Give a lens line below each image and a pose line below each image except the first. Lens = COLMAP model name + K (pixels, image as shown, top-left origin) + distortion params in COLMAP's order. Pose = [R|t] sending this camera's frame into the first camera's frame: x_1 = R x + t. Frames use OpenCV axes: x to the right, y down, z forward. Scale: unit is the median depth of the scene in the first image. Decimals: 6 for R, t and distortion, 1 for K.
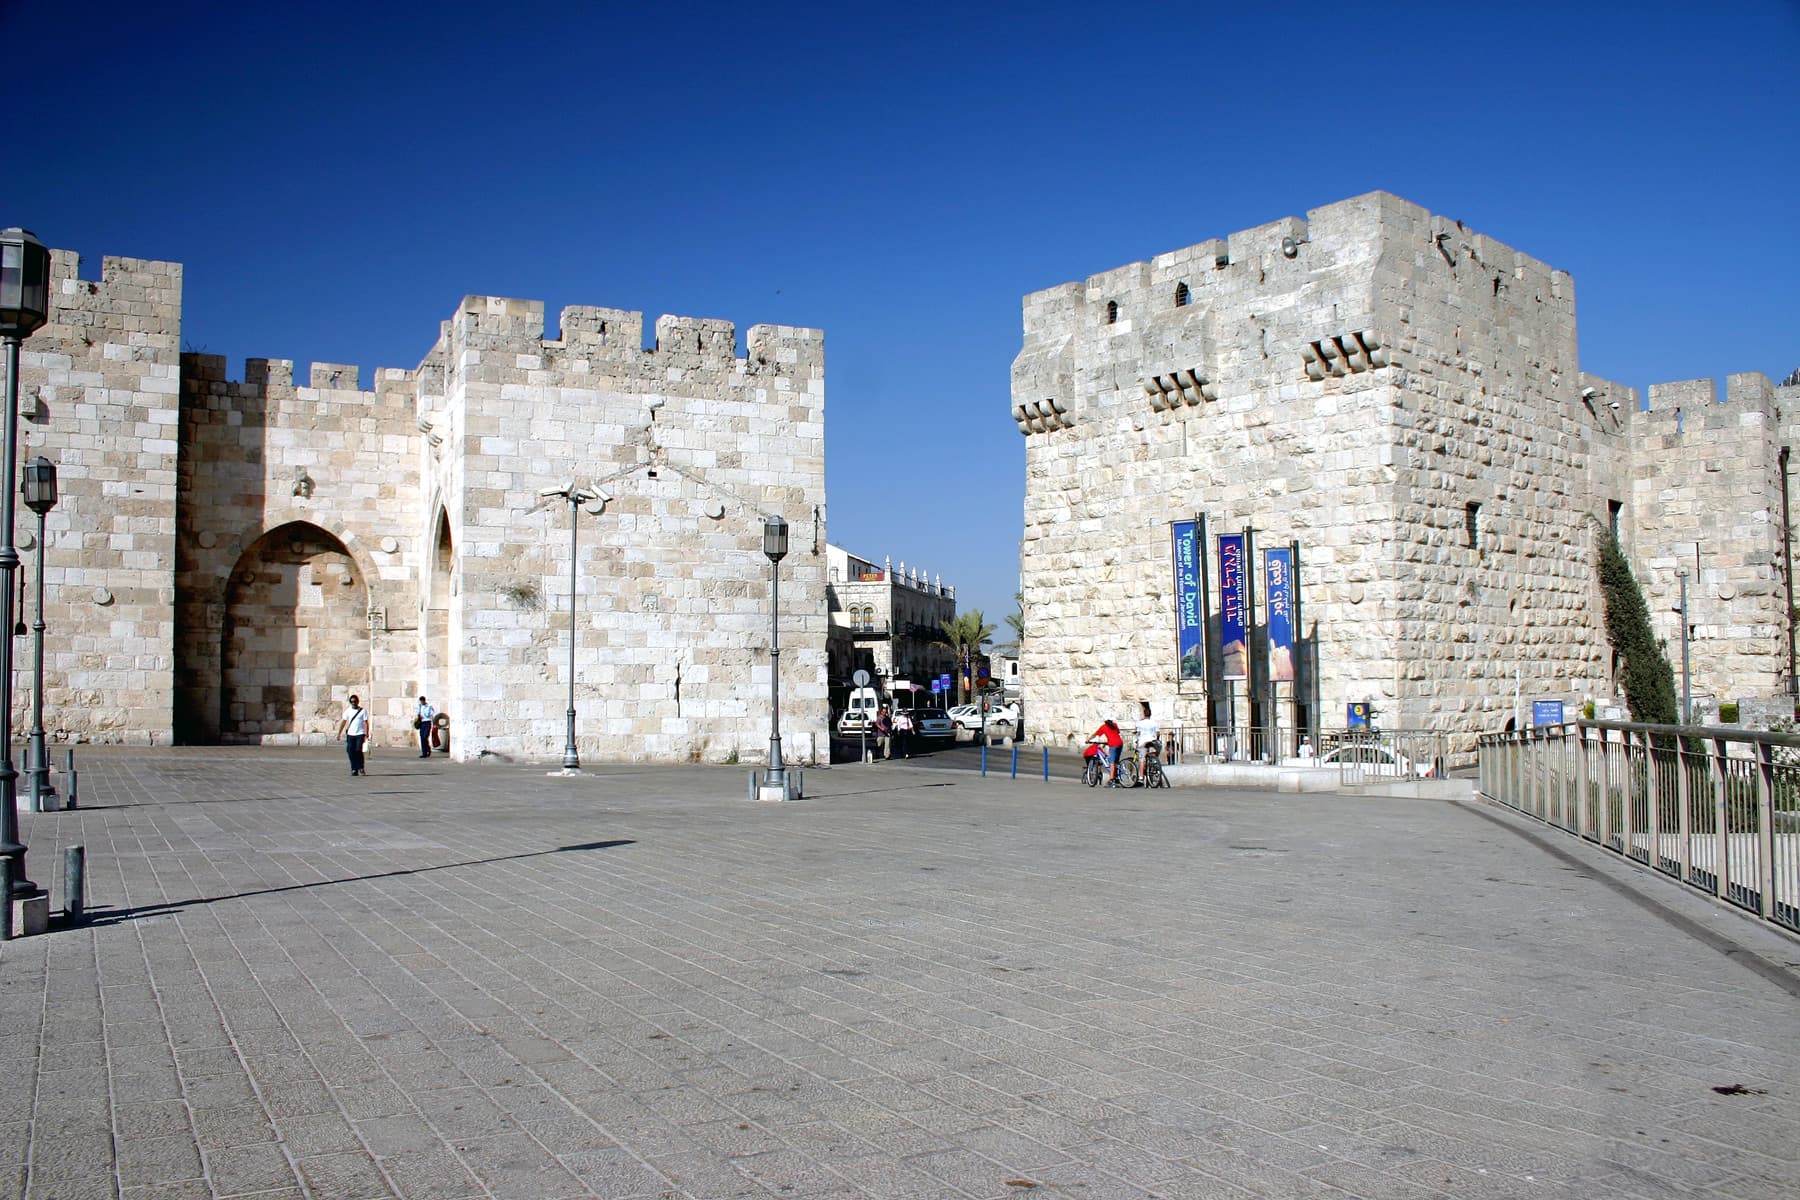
lens RADIAL K [[1452.7, 0, 900.0], [0, 1452.7, 600.0], [0, 0, 1]] dist [-0.116555, 0.003317]
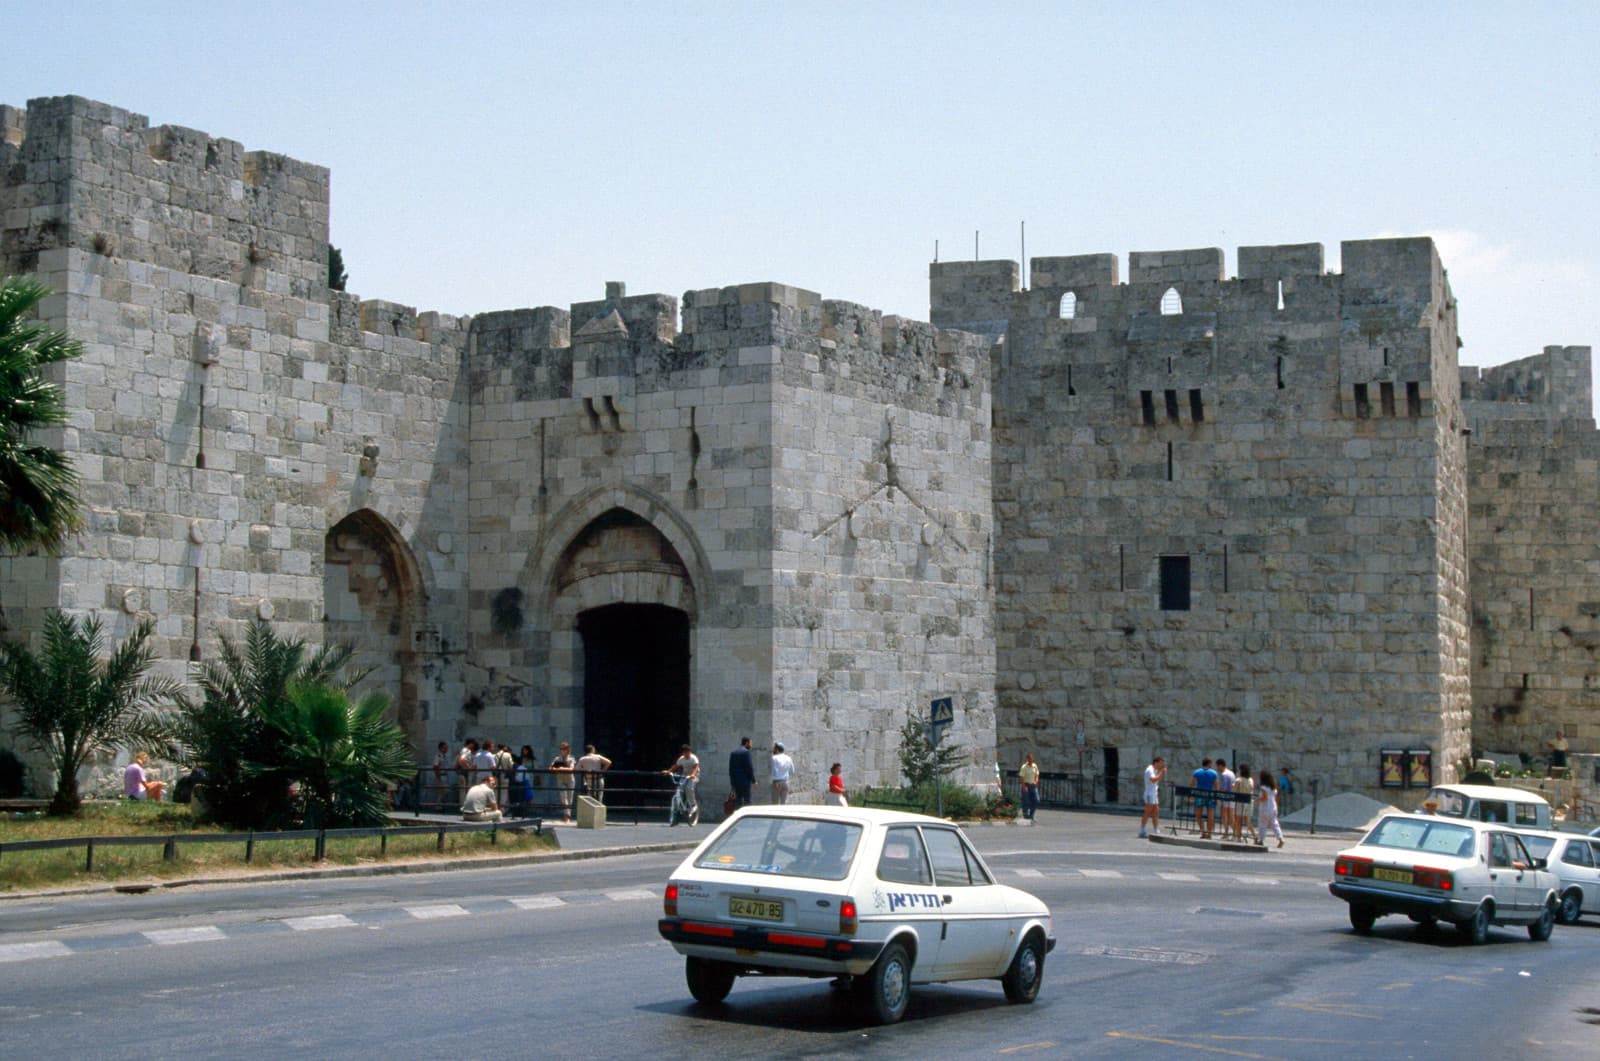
lens RADIAL K [[2413.7, 0, 800.0], [0, 2413.7, 530.5], [0, 0, 1]] dist [0.010501, 0.016394]
pose [[0.863234, 0.051827, 0.502136, -0.826517], [-0.049665, 0.998609, -0.017689, -0.031187], [-0.502355, -0.009669, 0.864607, -0.221347]]
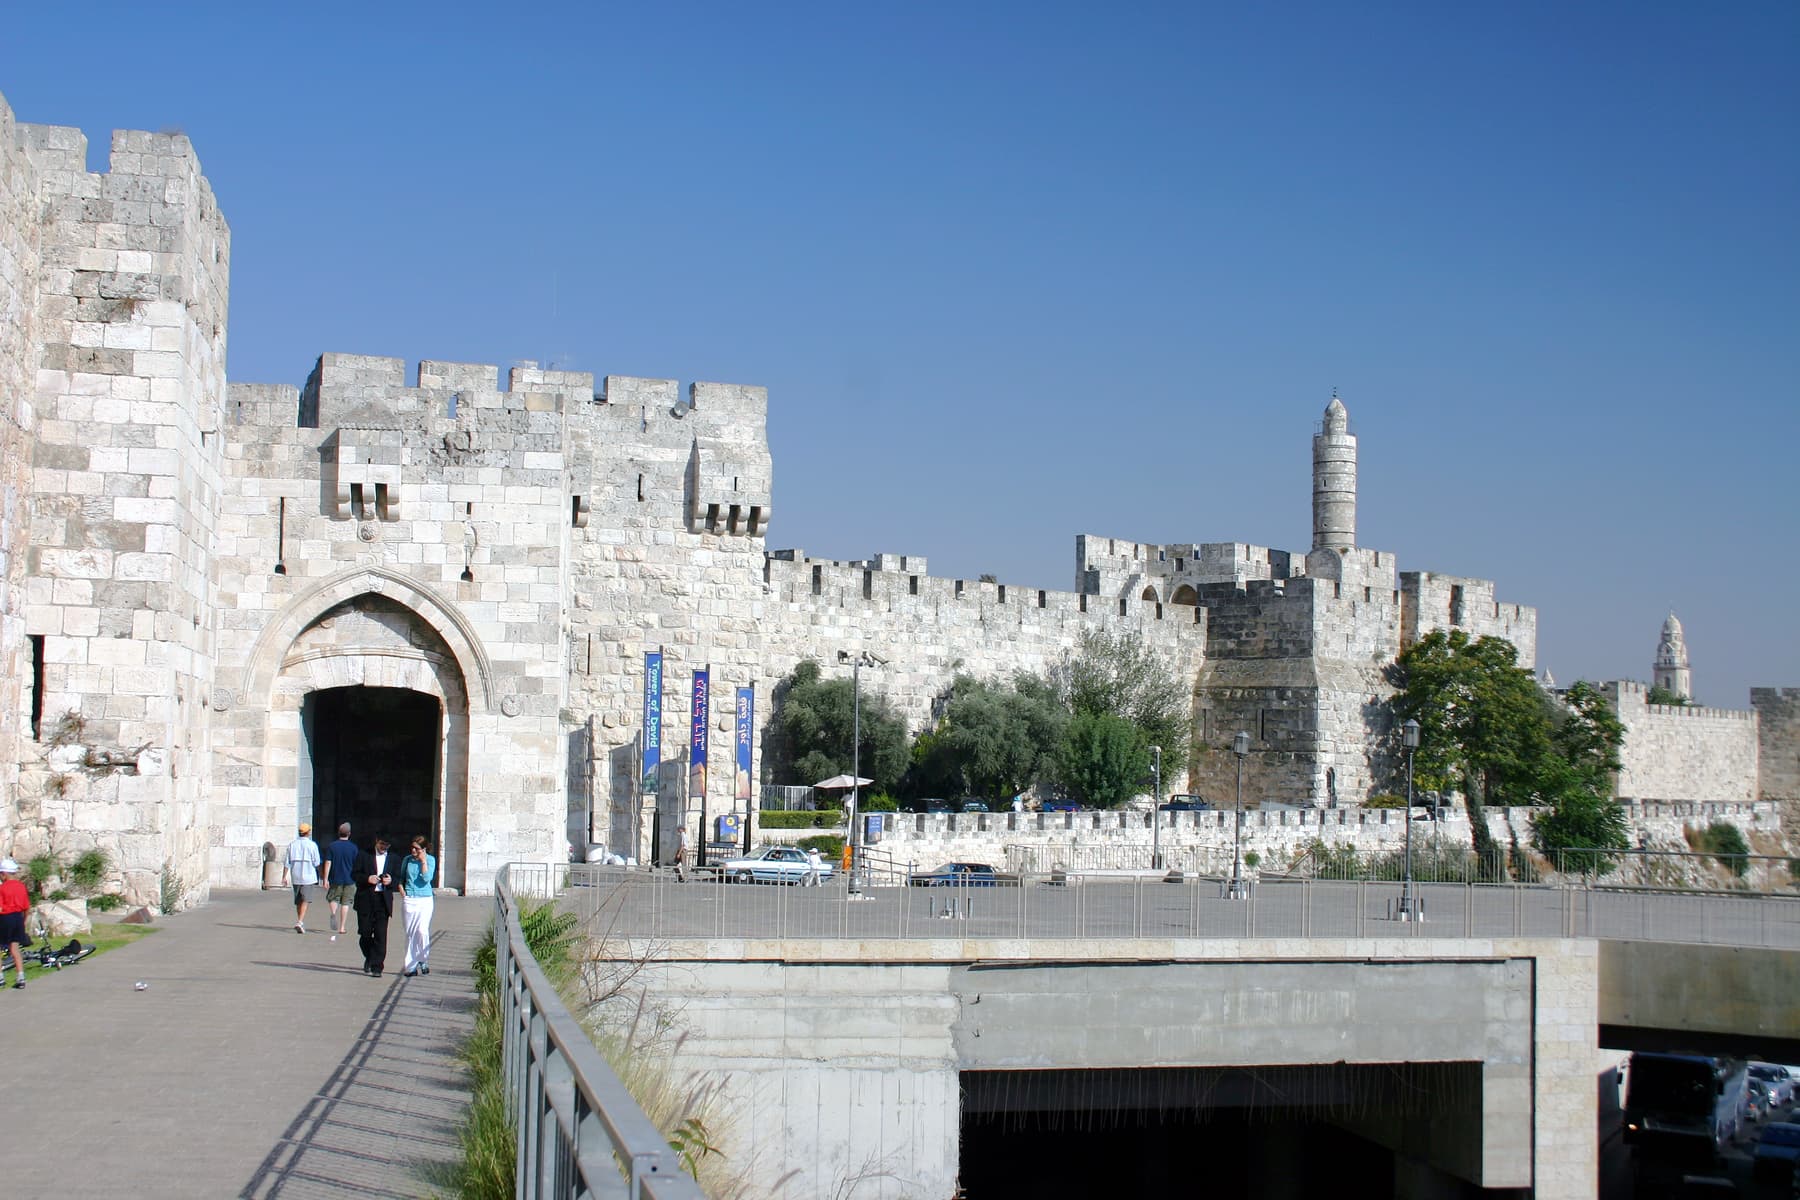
lens RADIAL K [[2150.2, 0, 900.0], [0, 2150.2, 600.0], [0, 0, 1]] dist [-0.032039, -0.013508]
pose [[0.341911, 0.081776, 0.936167, -1.234365], [-0.084865, 0.994823, -0.055905, -0.017415], [-0.935892, -0.060333, 0.347081, 0.240367]]
